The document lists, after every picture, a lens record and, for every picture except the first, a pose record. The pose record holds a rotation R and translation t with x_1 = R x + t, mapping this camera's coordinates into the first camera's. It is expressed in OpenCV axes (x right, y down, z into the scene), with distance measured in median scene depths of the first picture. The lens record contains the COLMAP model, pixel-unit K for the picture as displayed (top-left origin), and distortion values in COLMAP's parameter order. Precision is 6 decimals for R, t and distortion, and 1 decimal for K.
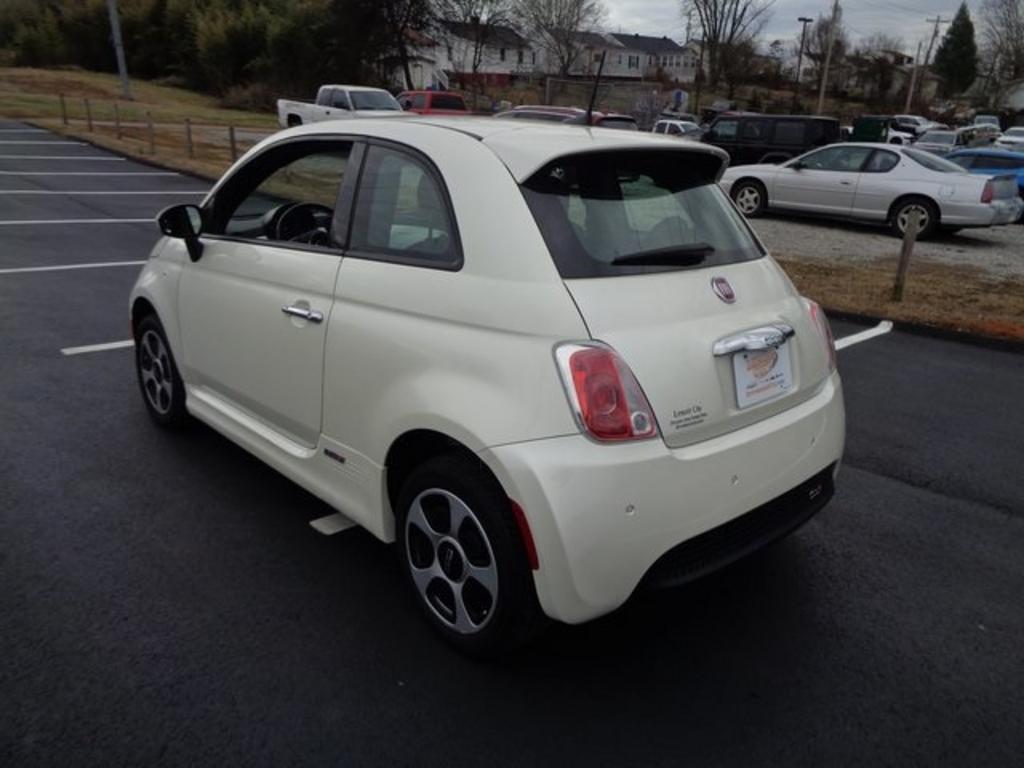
lens RADIAL K [[783.4, 0, 521.9], [0, 783.4, 383.4], [0, 0, 1]] dist [0.010465, -0.005658]
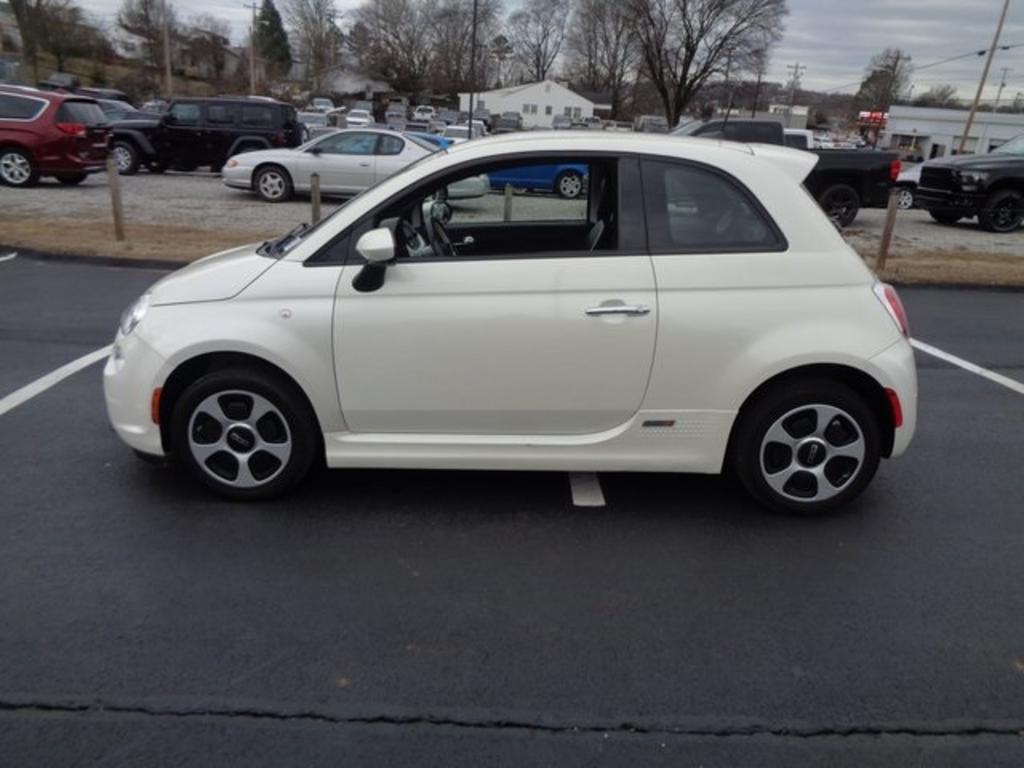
lens RADIAL K [[783.4, 0, 521.9], [0, 783.4, 383.4], [0, 0, 1]] dist [0.010465, -0.005658]
pose [[0.676525, -0.234016, 0.698248, -0.269916], [0.214529, 0.969669, 0.117127, -0.033834], [-0.704479, 0.070555, 0.706209, 0.069045]]
